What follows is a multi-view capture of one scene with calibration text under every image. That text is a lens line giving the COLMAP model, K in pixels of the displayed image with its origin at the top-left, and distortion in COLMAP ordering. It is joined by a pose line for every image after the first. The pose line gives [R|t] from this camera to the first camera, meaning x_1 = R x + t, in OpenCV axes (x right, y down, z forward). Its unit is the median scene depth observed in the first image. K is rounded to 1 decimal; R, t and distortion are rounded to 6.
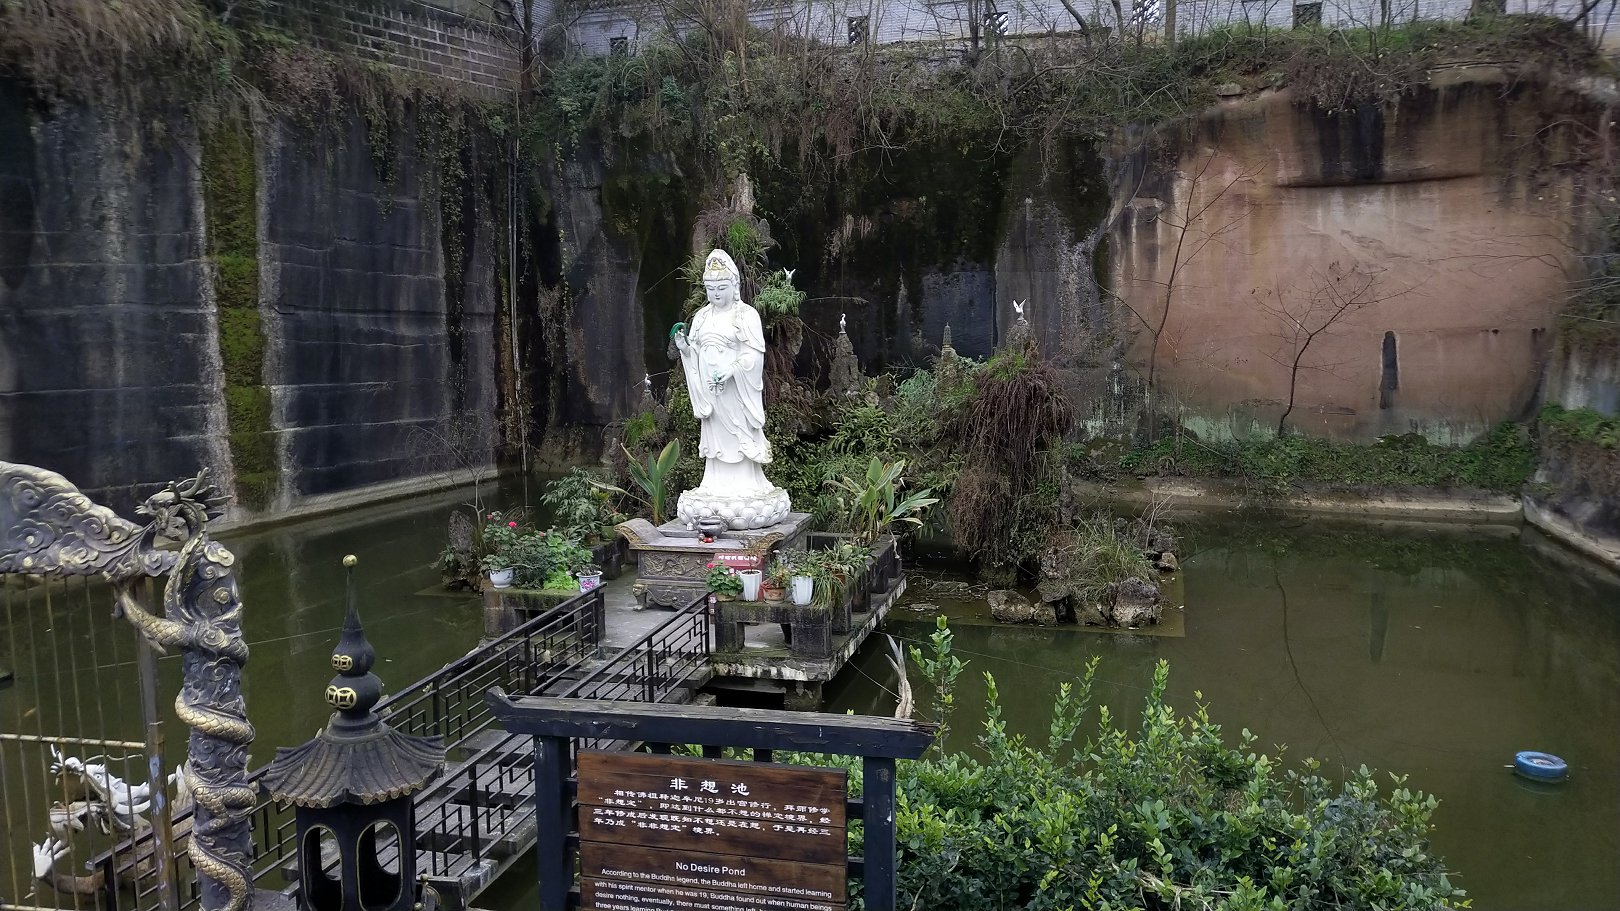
lens RADIAL K [[1342.3, 0, 810.0], [0, 1342.3, 455.5], [0, 0, 1]] dist [0.127055, -0.095461]
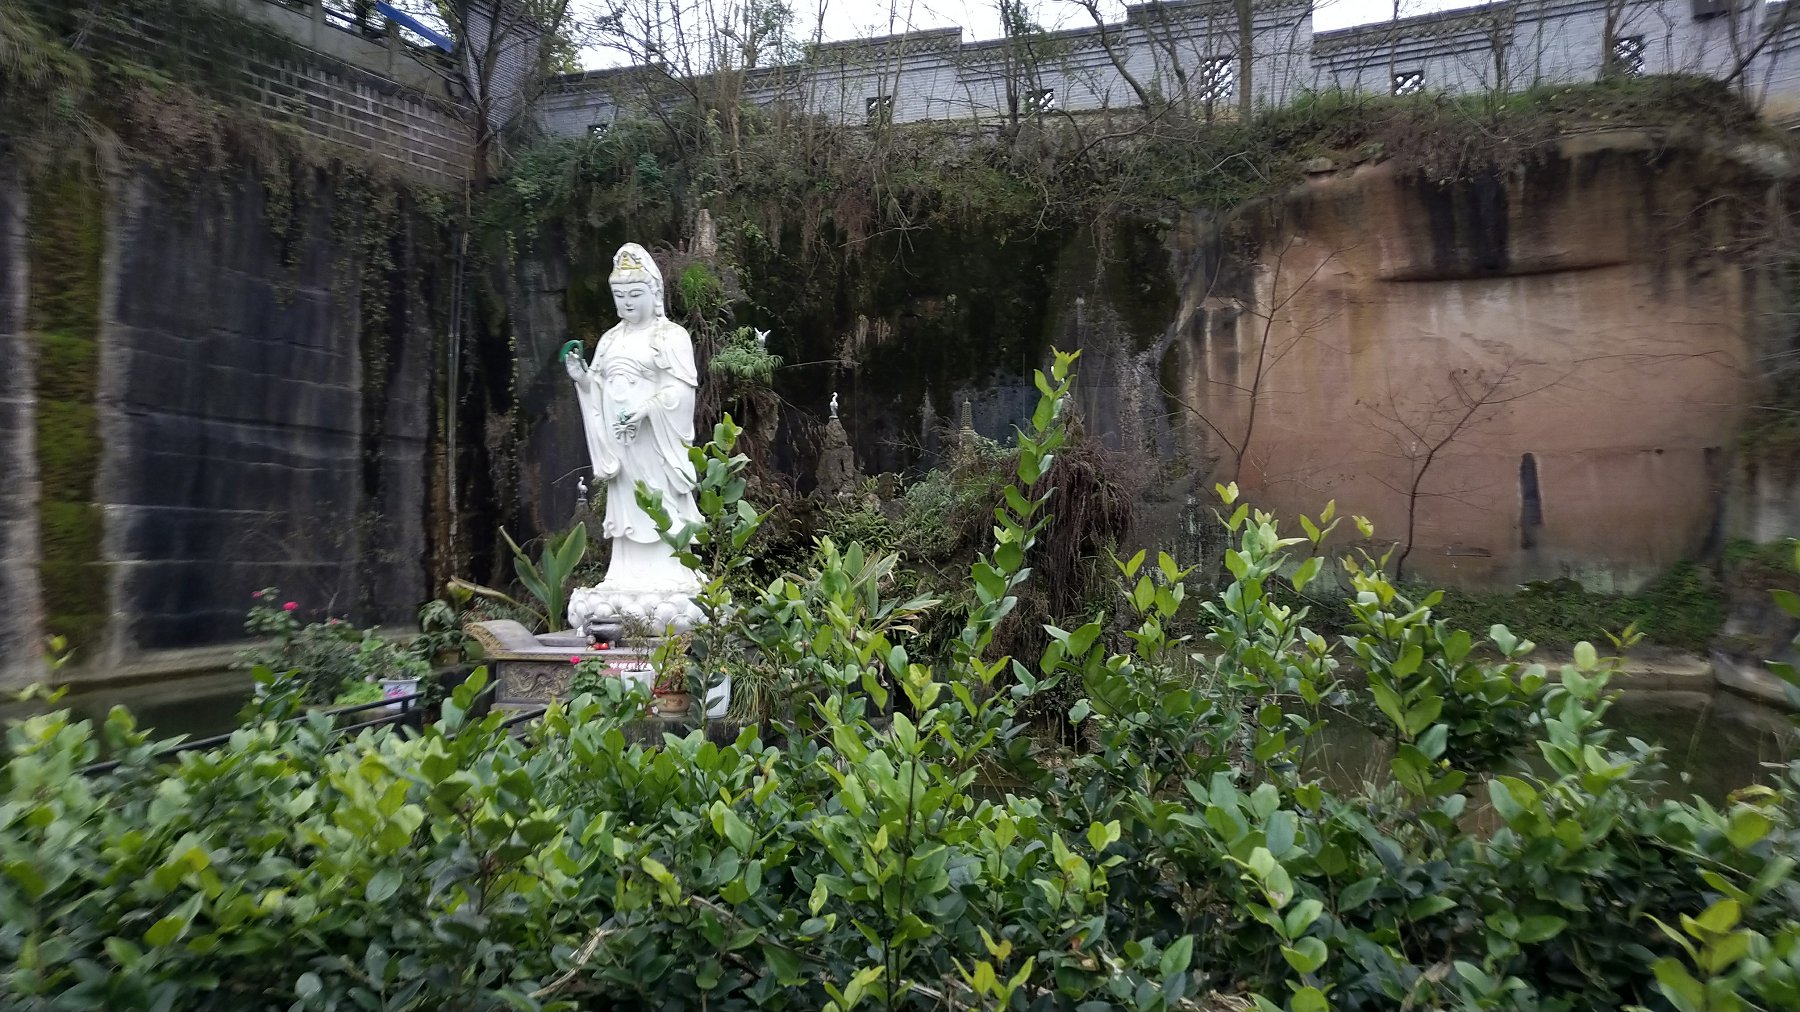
lens RADIAL K [[1426.1, 0, 900.0], [0, 1426.1, 506.0], [0, 0, 1]] dist [0.109952, -0.111385]
pose [[0.999814, 0.009667, 0.016671, 0.041369], [-0.007269, 0.990362, -0.138314, 0.059661], [-0.017847, 0.138167, 0.990248, 0.168372]]
